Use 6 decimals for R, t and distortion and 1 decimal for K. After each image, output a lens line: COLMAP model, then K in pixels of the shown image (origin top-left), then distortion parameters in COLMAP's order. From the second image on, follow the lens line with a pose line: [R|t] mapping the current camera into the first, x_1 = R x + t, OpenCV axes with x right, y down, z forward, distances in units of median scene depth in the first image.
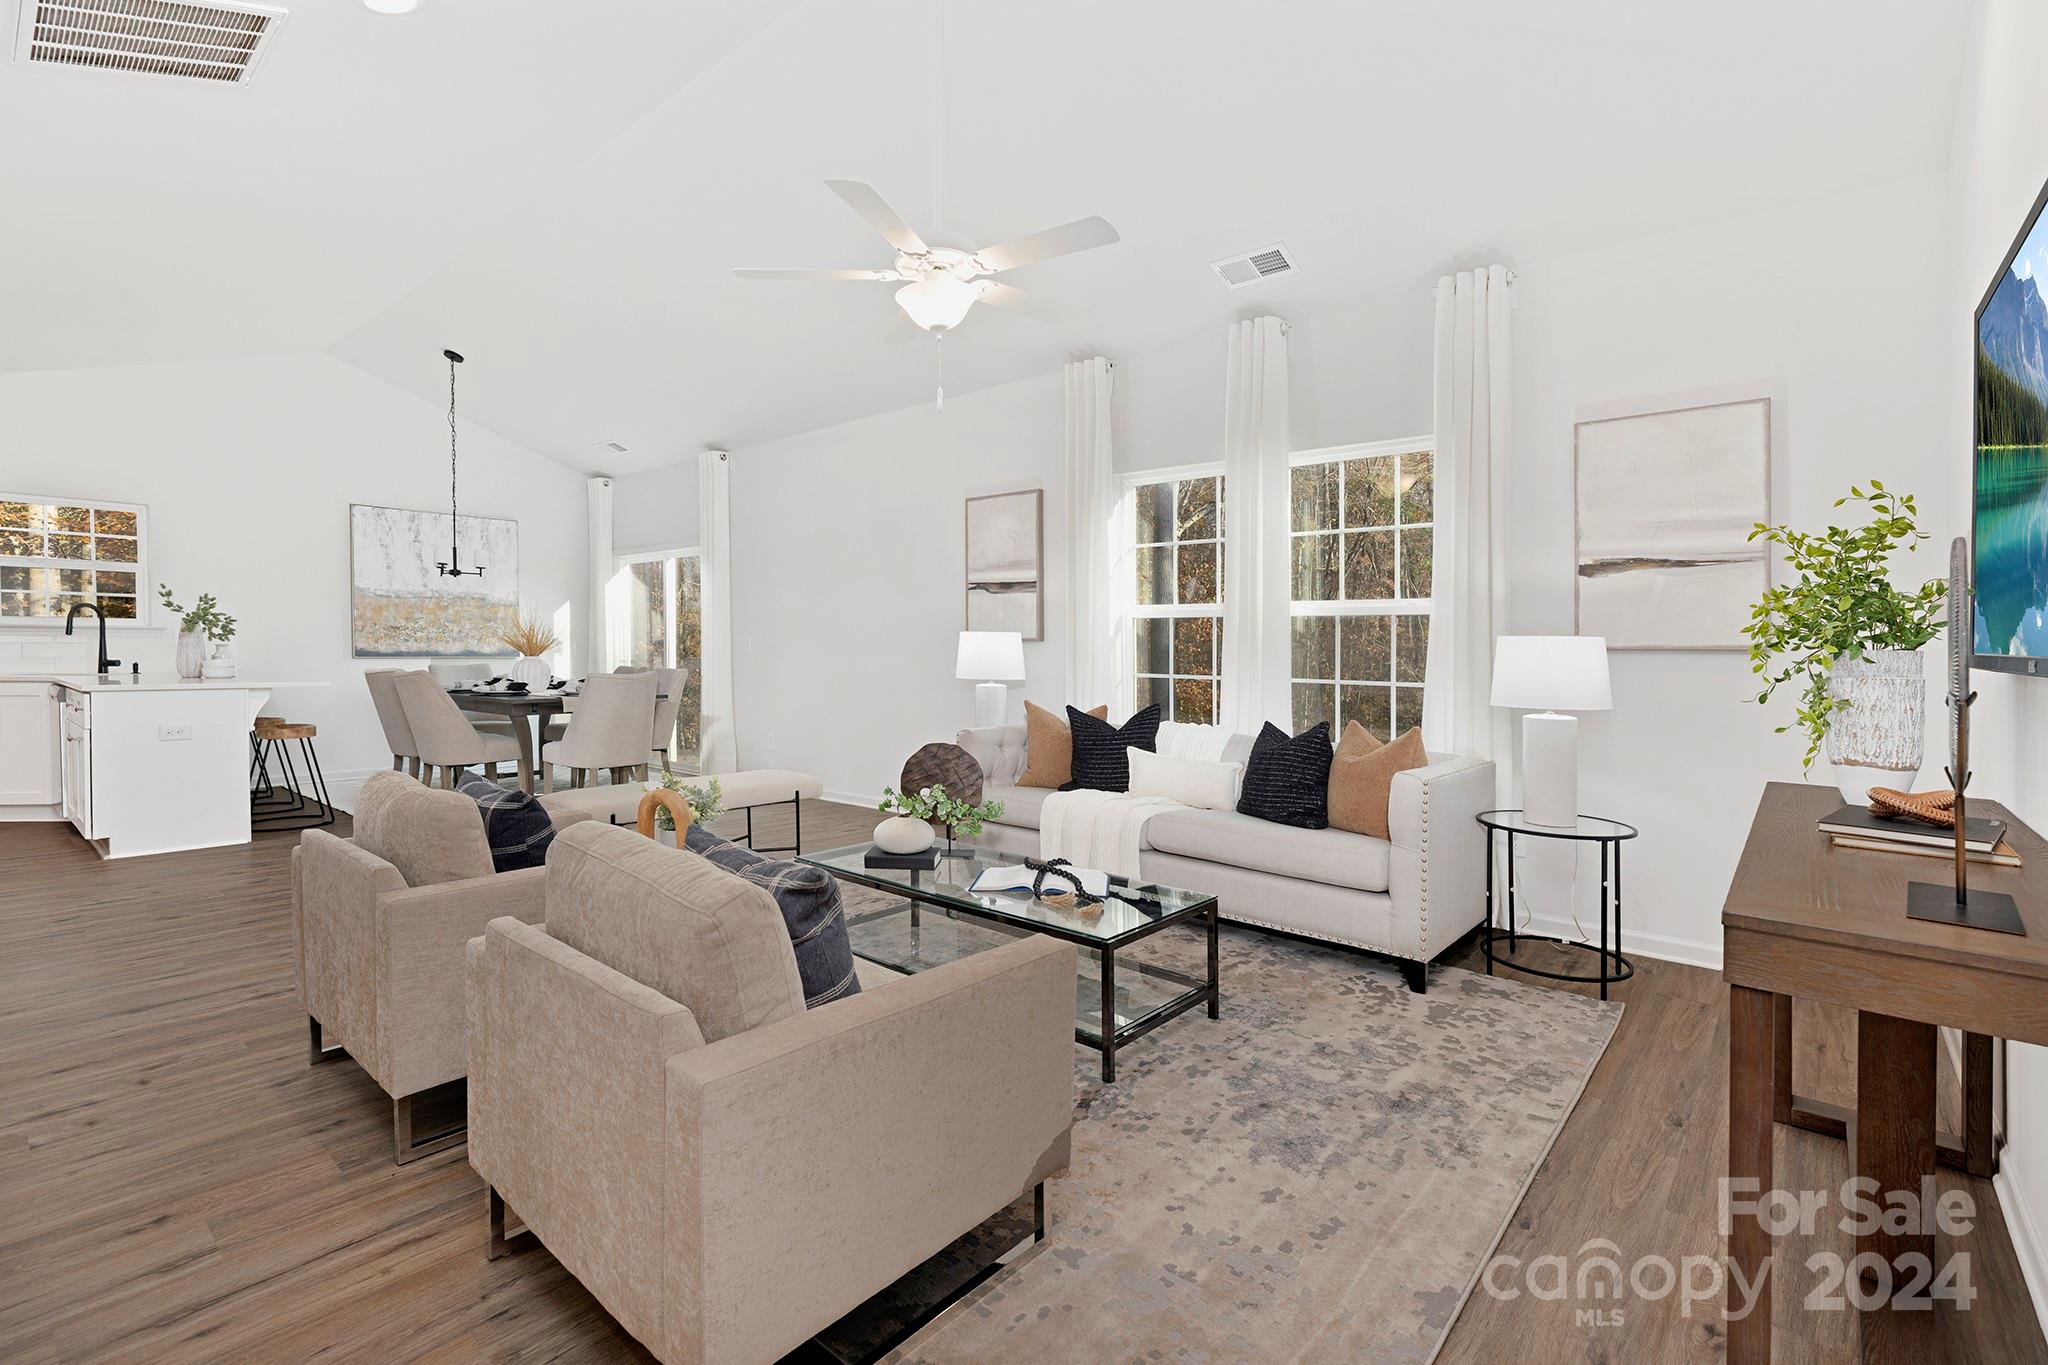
lens RADIAL K [[936.6, 0, 1034.9], [0, 936.6, 651.4], [0, 0, 1]] dist [0.010741, -0.000560]
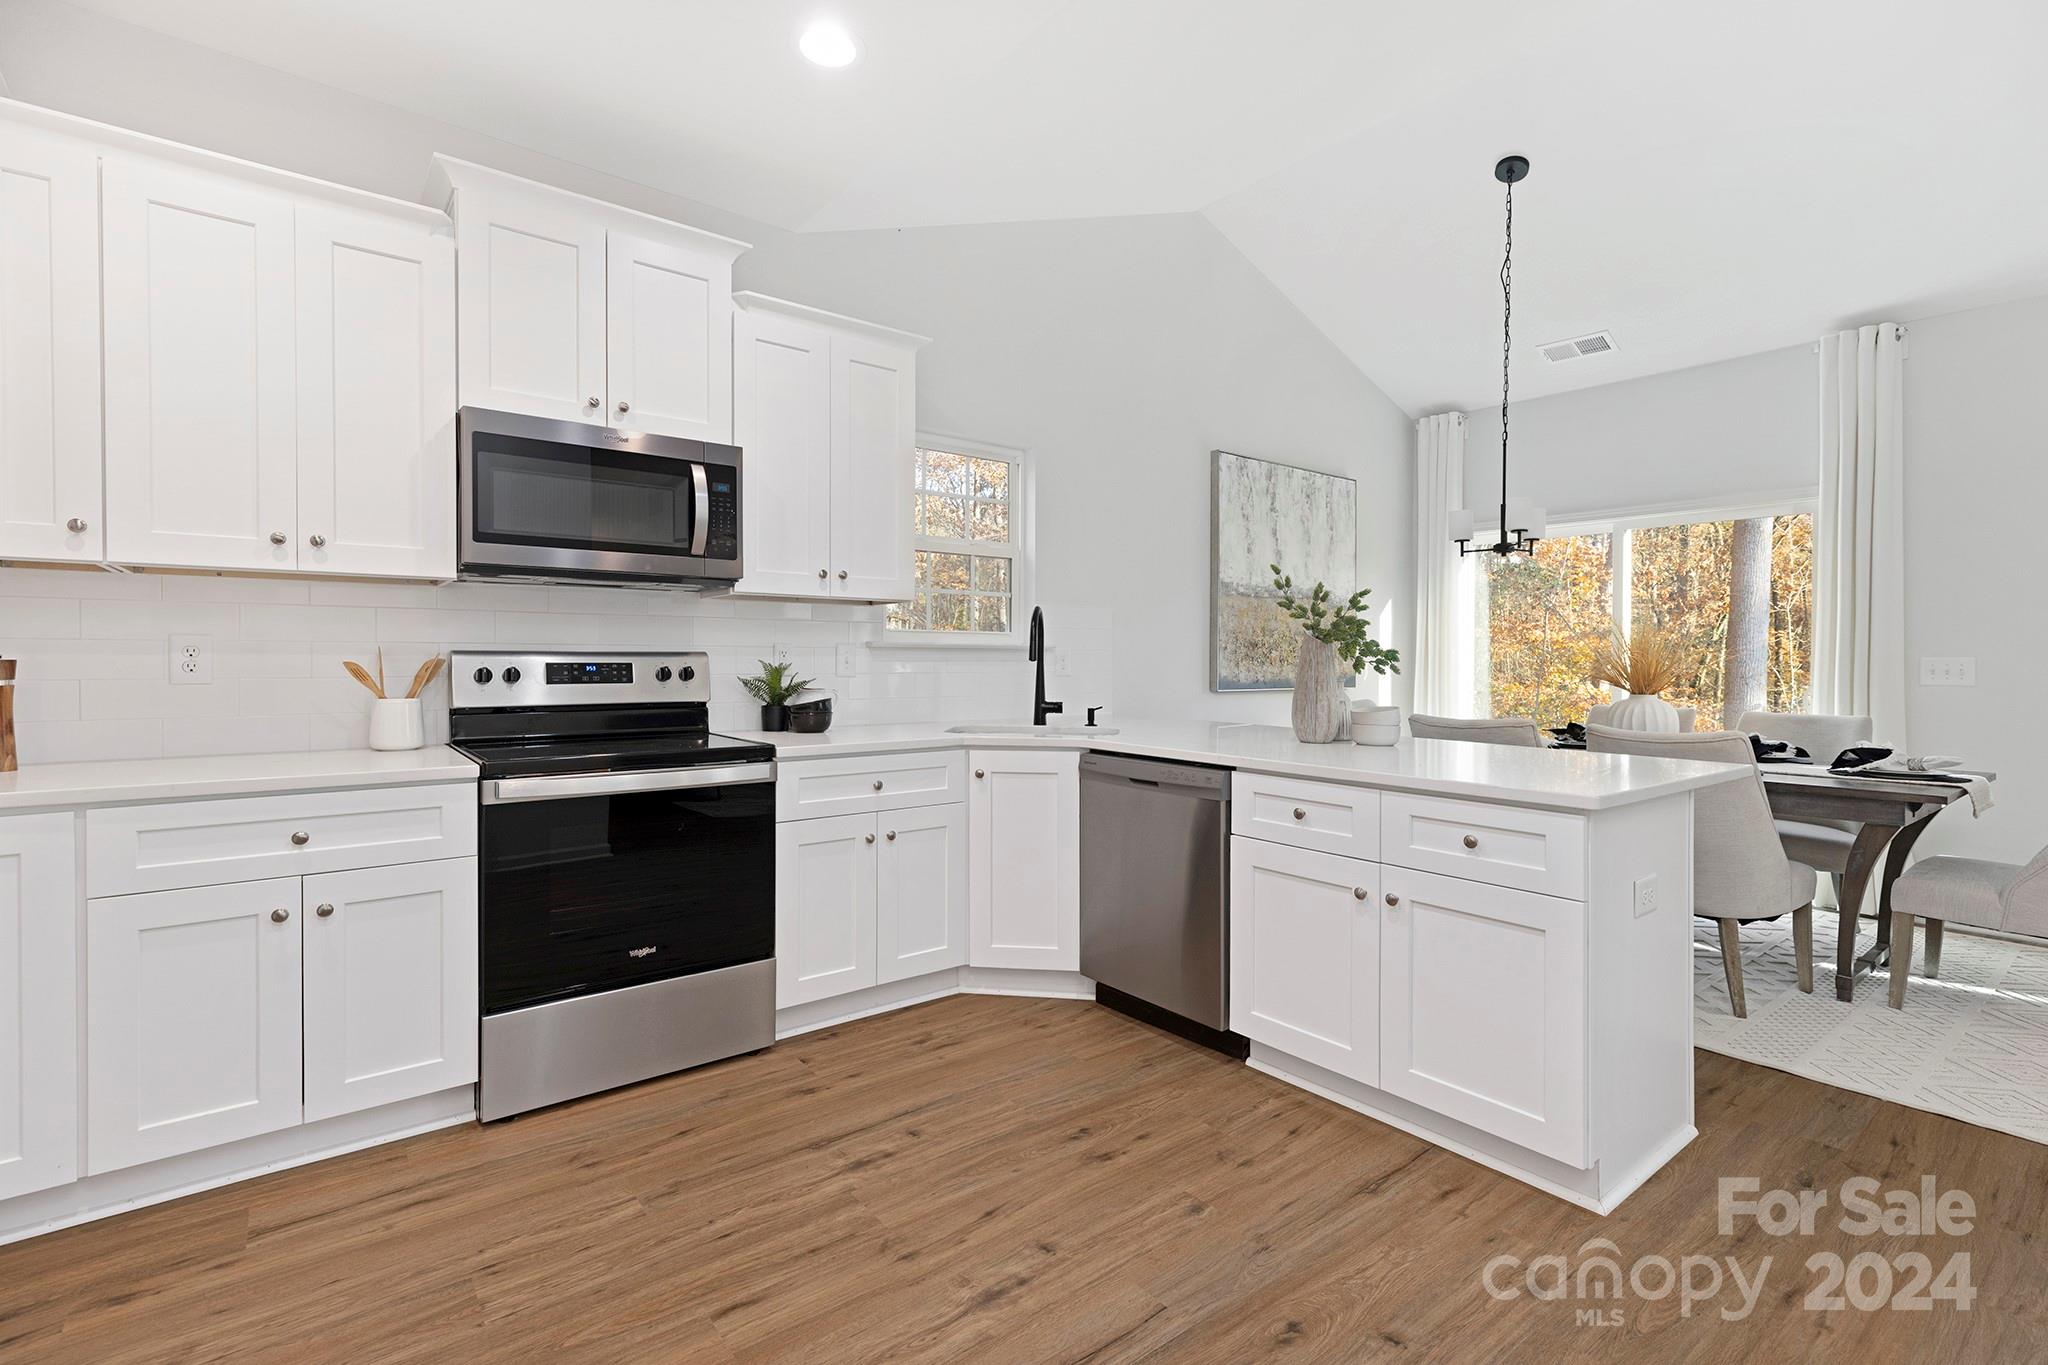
lens RADIAL K [[936.6, 0, 1020.8], [0, 936.6, 672.8], [0, 0, 1]] dist [0.010741, -0.000560]
pose [[0.980274, 0.000250, -0.197644, -1.029660], [0.002466, 0.999906, 0.013492, -0.020806], [0.197629, -0.013713, 0.980181, 0.488979]]
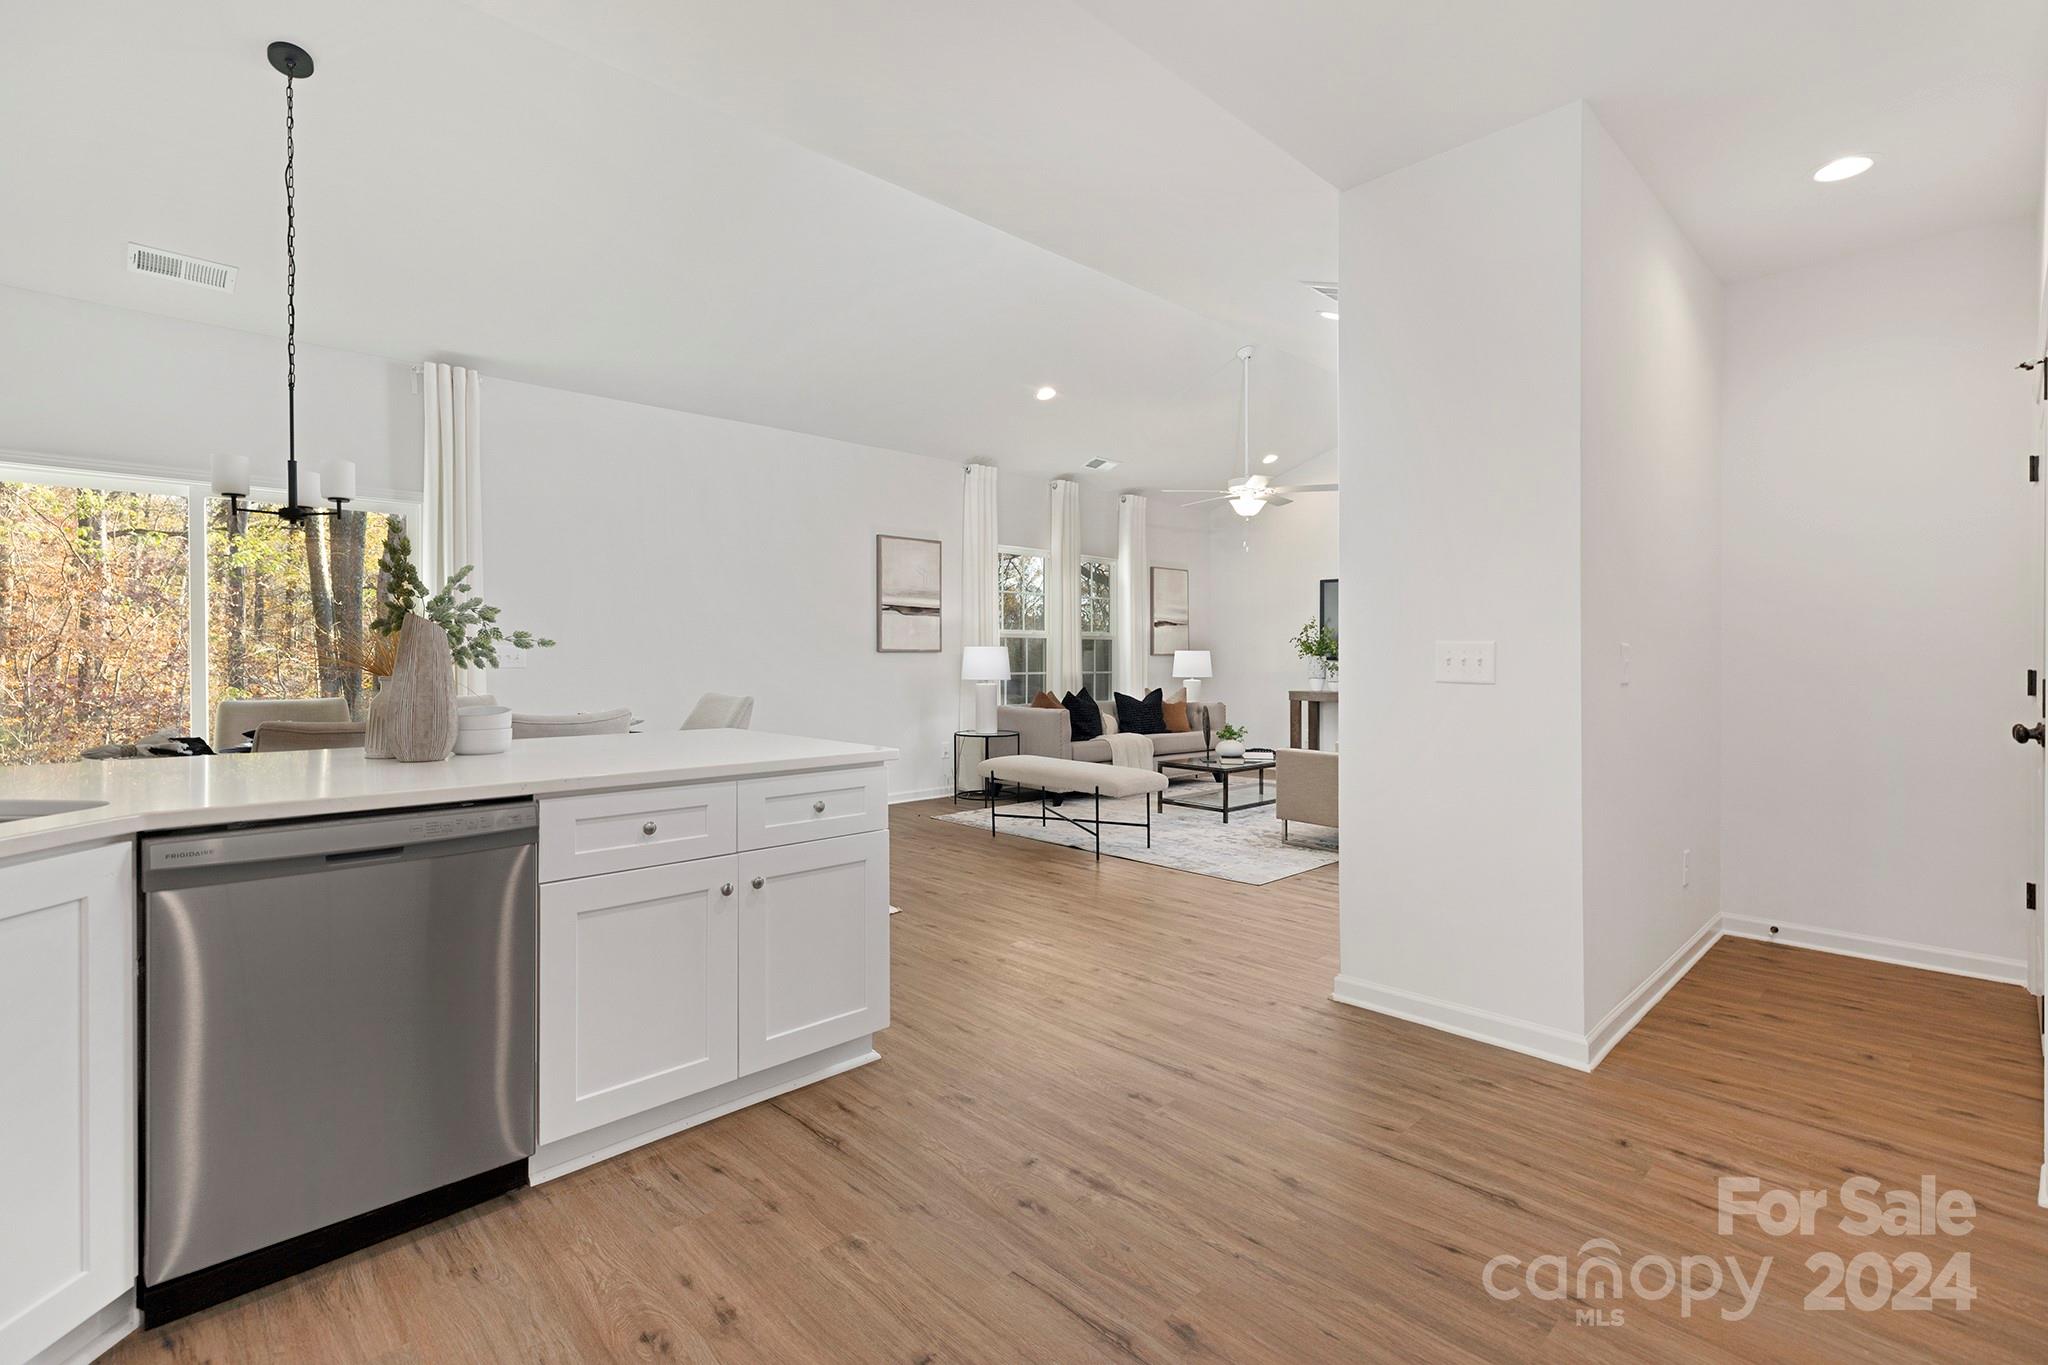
lens RADIAL K [[936.6, 0, 1013.8], [0, 936.6, 662.2], [0, 0, 1]] dist [0.010741, -0.000560]
pose [[0.107619, -0.018955, 0.994011, -1.362606], [0.002073, 0.999820, 0.018841, -0.023302], [-0.994190, 0.000032, 0.107639, 0.765219]]
